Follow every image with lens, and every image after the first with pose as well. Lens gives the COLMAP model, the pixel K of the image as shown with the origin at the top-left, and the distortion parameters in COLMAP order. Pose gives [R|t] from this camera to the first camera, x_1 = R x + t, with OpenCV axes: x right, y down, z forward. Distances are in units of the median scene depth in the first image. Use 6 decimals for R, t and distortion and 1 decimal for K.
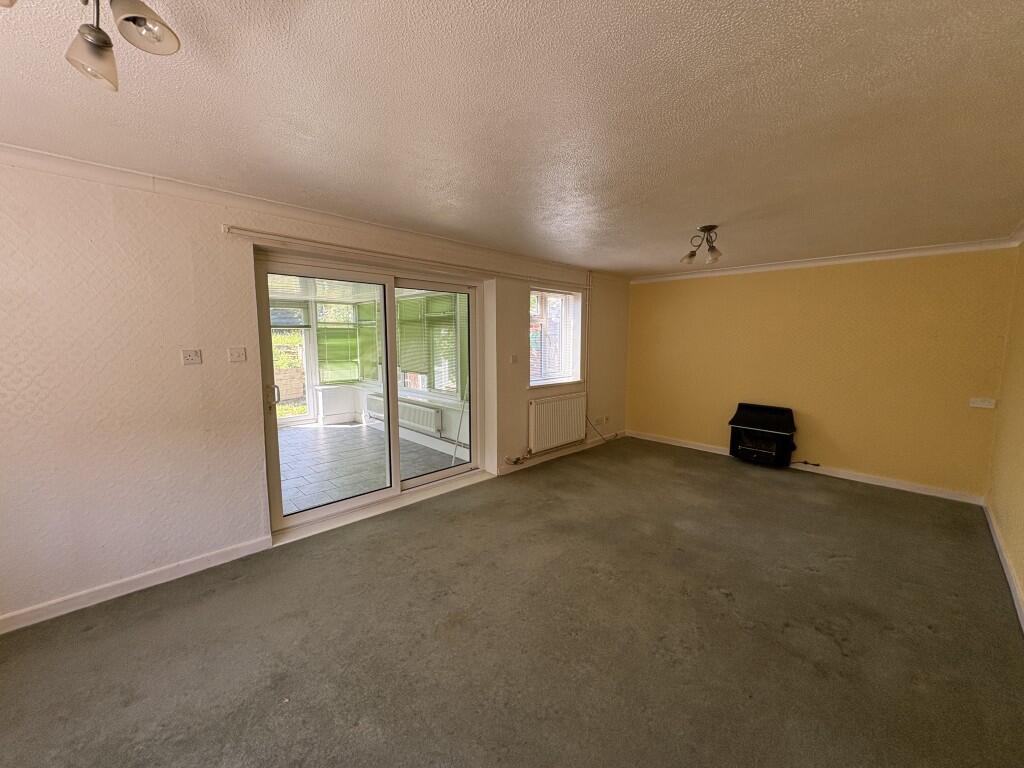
lens RADIAL K [[409.0, 0, 511.2], [0, 409.0, 386.2], [0, 0, 1]] dist [0.006910, 0.000269]
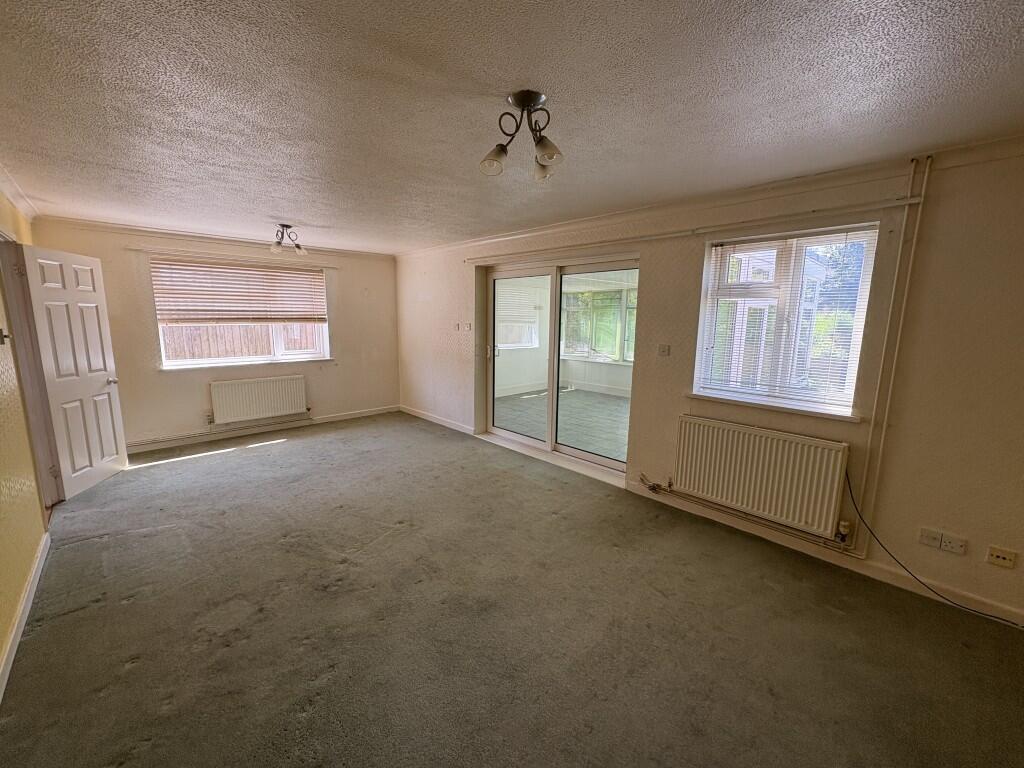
lens RADIAL K [[409.0, 0, 511.6], [0, 409.0, 384.2], [0, 0, 1]] dist [0.006910, 0.000269]
pose [[-0.017885, 0.158165, -0.987251, 0.668800], [-0.134265, 0.978085, 0.159129, -0.077842], [0.990784, 0.135399, 0.003743, 0.658046]]
